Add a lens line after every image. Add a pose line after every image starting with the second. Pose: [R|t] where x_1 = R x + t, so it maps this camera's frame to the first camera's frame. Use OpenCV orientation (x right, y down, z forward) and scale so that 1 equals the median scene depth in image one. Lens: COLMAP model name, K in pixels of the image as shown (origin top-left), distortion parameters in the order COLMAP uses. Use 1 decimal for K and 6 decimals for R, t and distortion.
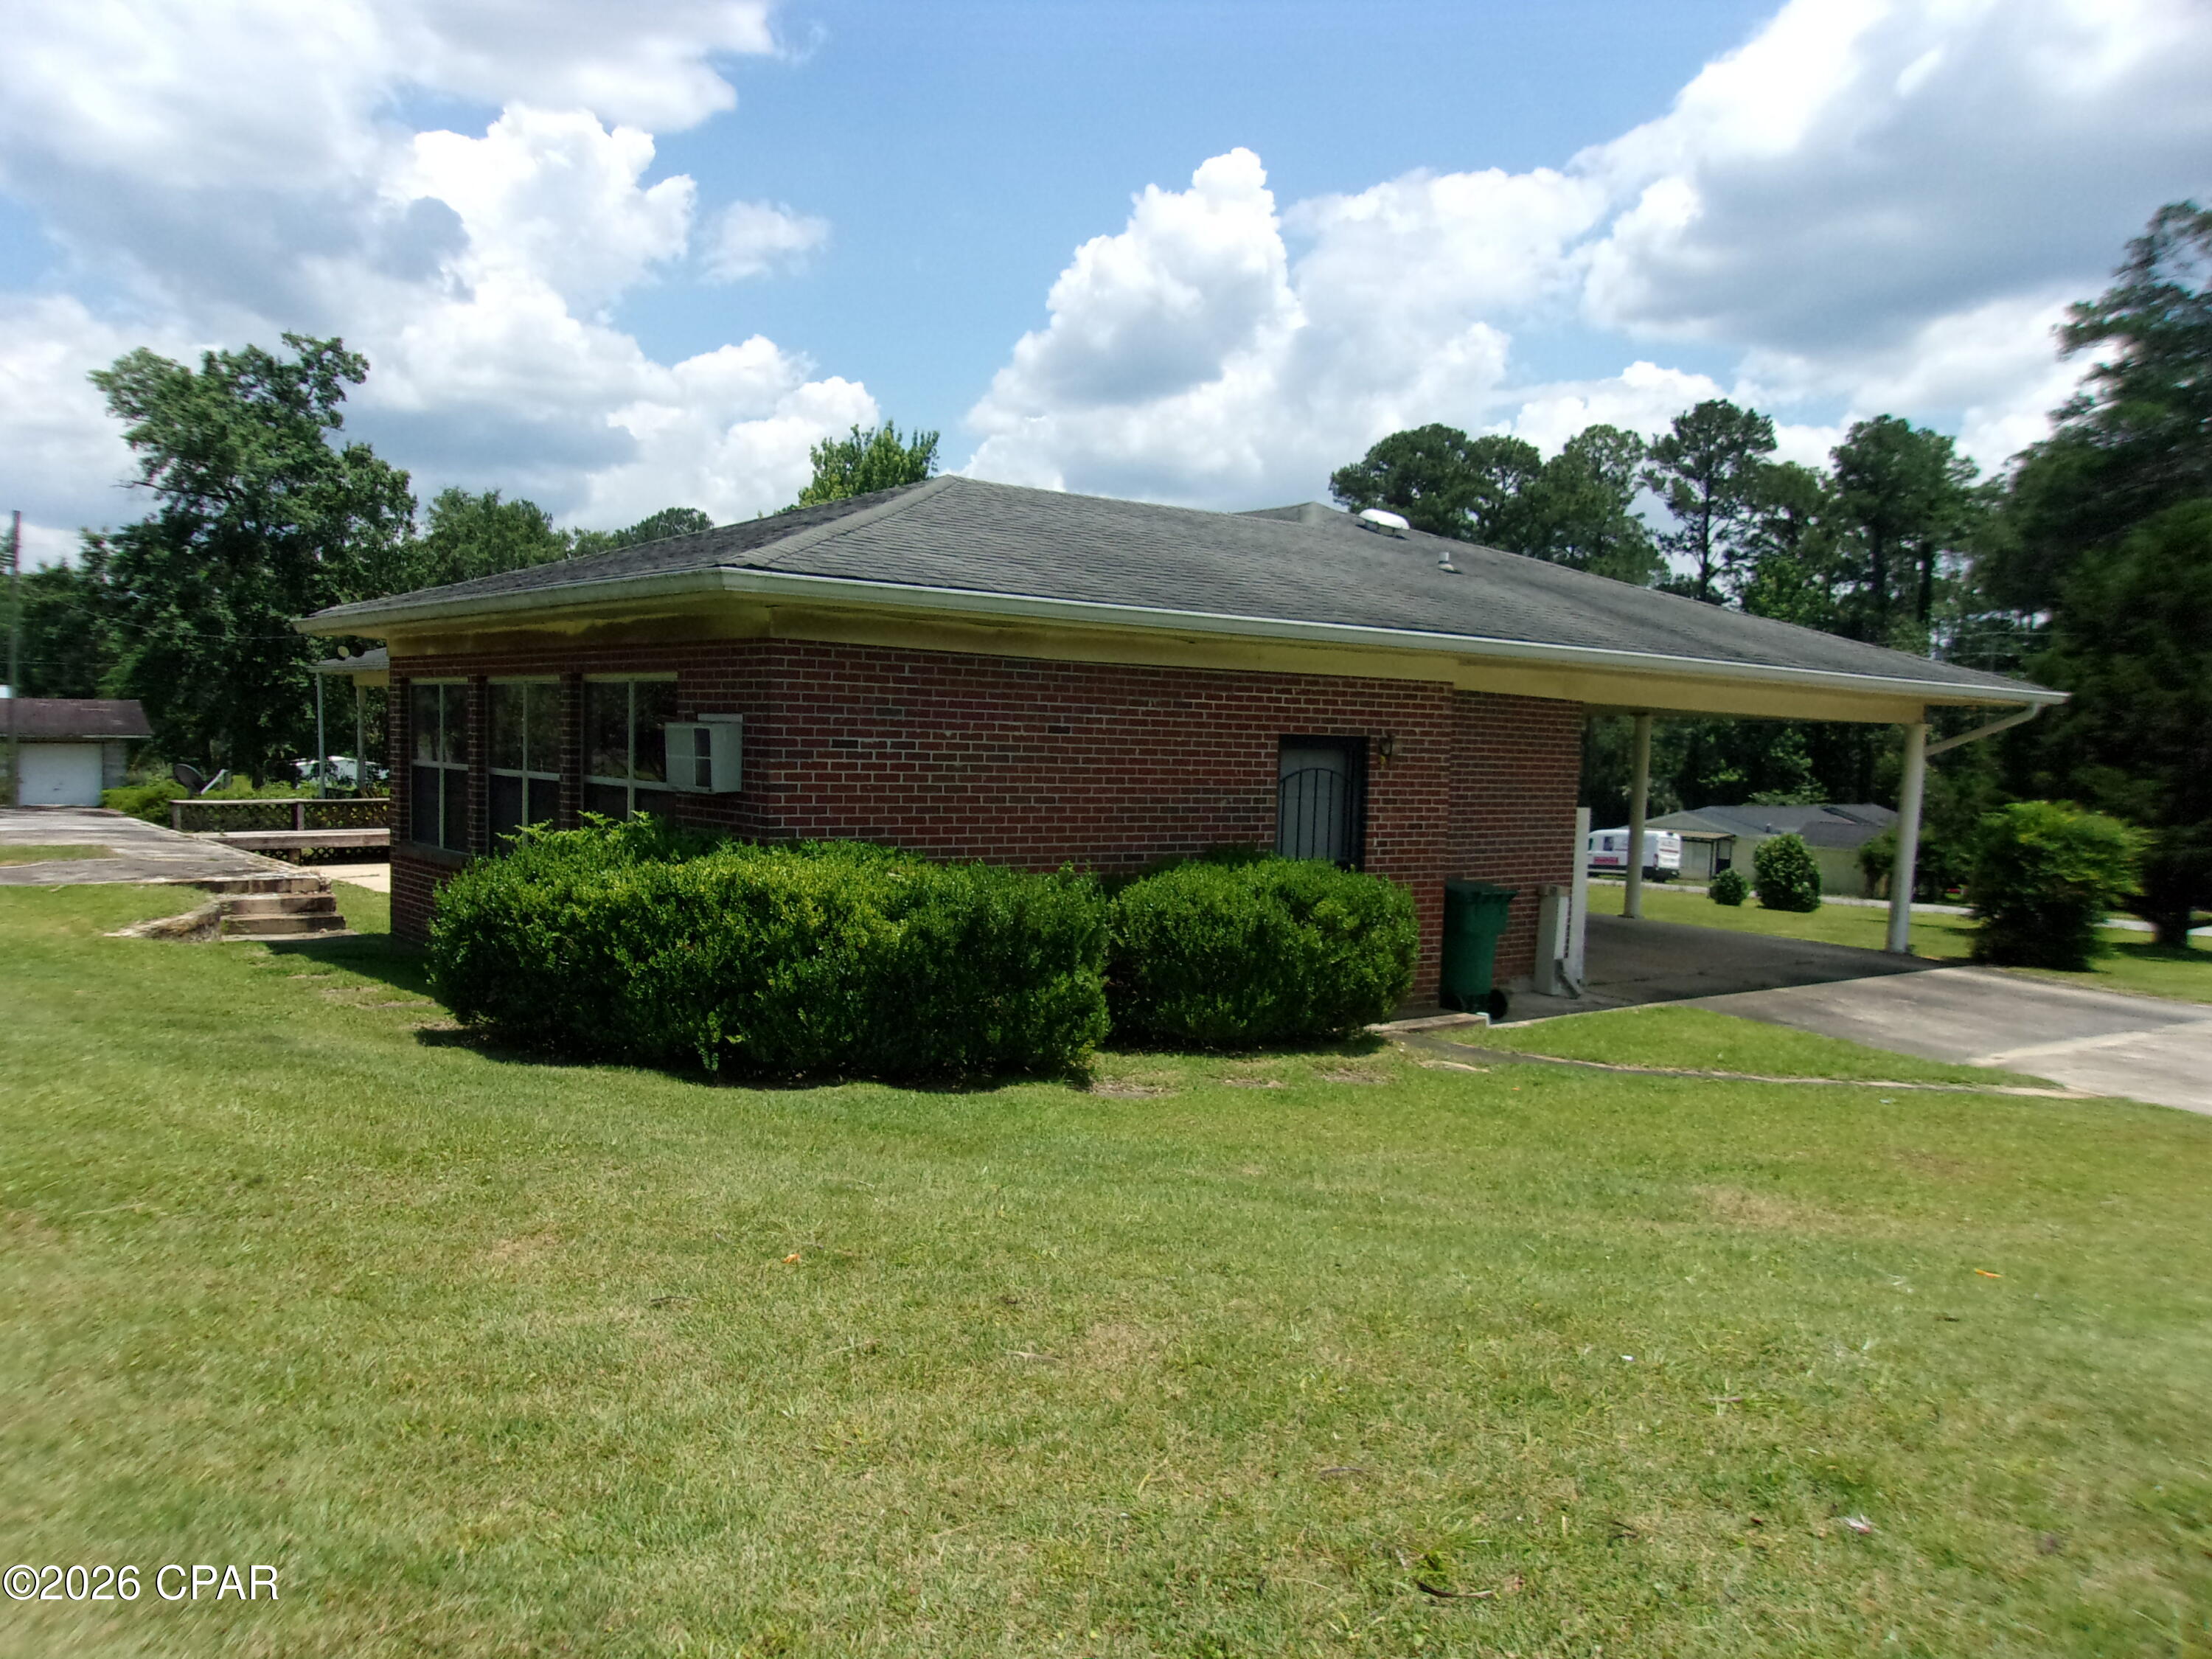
lens RADIAL K [[1739.7, 0, 1106.0], [0, 1739.7, 829.5], [0, 0, 1]] dist [-0.039851, 0.010104]
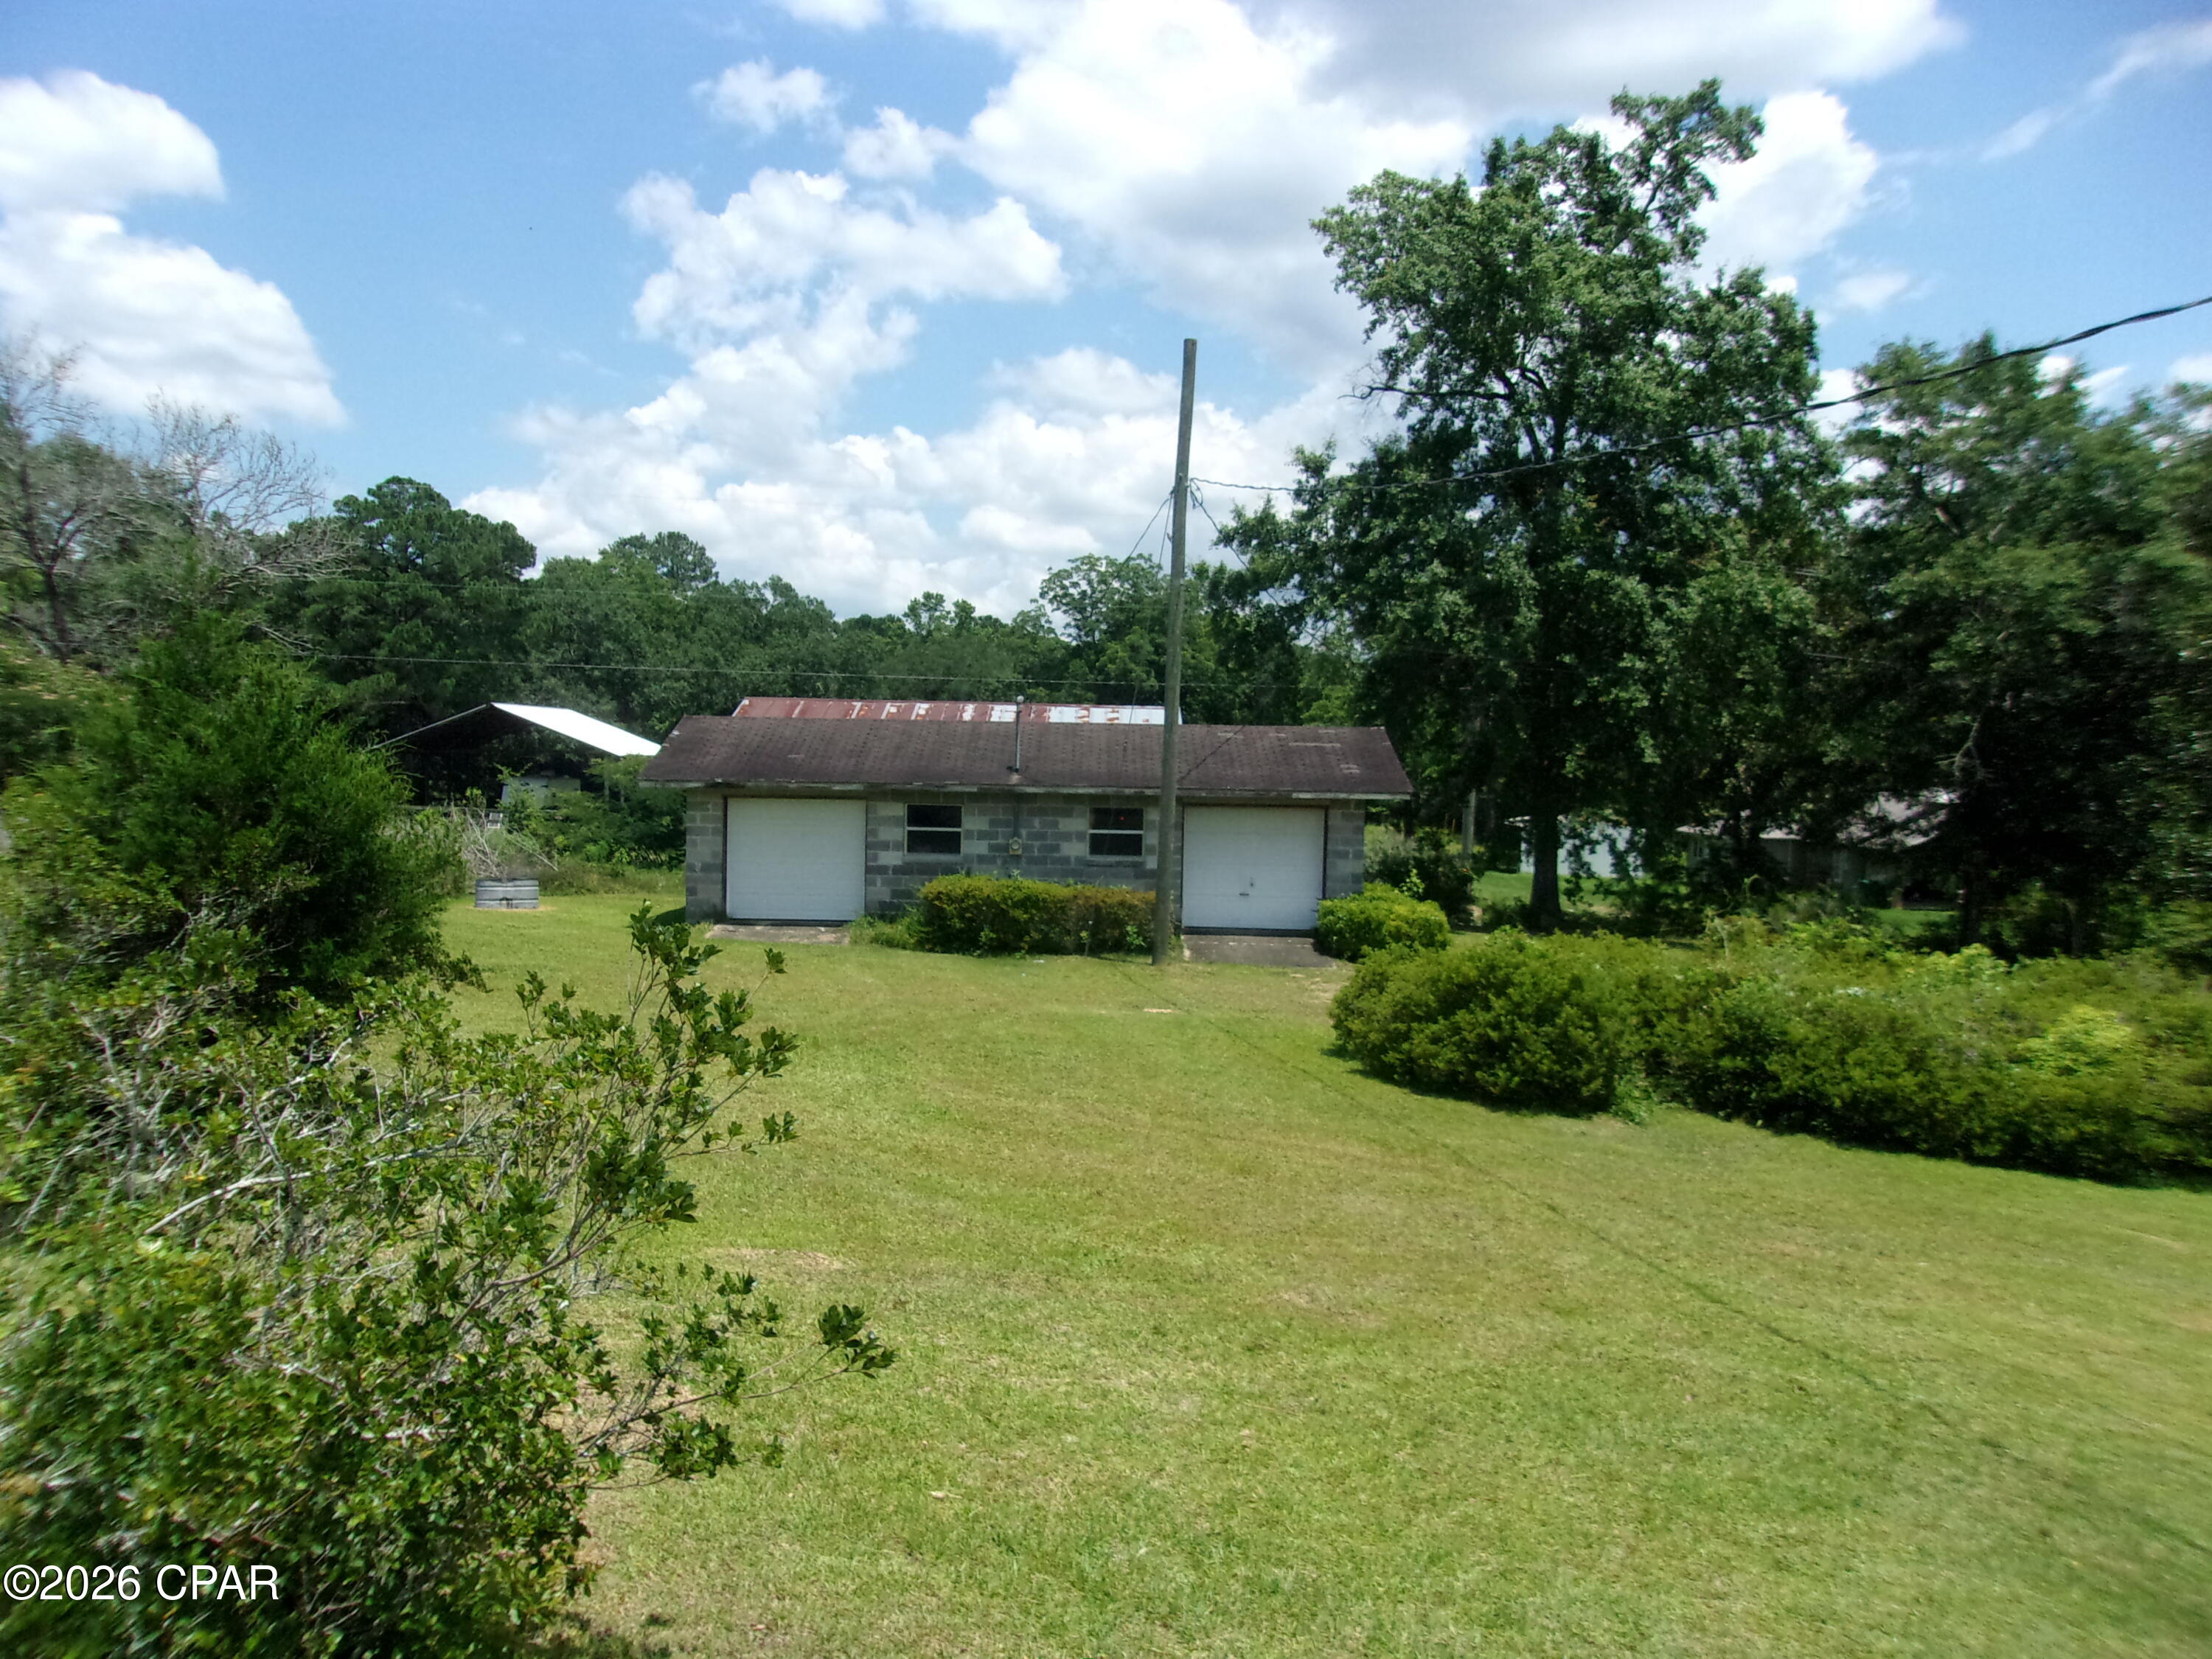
lens RADIAL K [[1739.7, 0, 1106.0], [0, 1739.7, 829.5], [0, 0, 1]] dist [-0.039851, 0.010104]
pose [[0.805818, 0.022514, -0.591735, -0.271061], [-0.039111, 0.999119, -0.015248, -0.027643], [0.590870, 0.035430, 0.805989, 0.447400]]
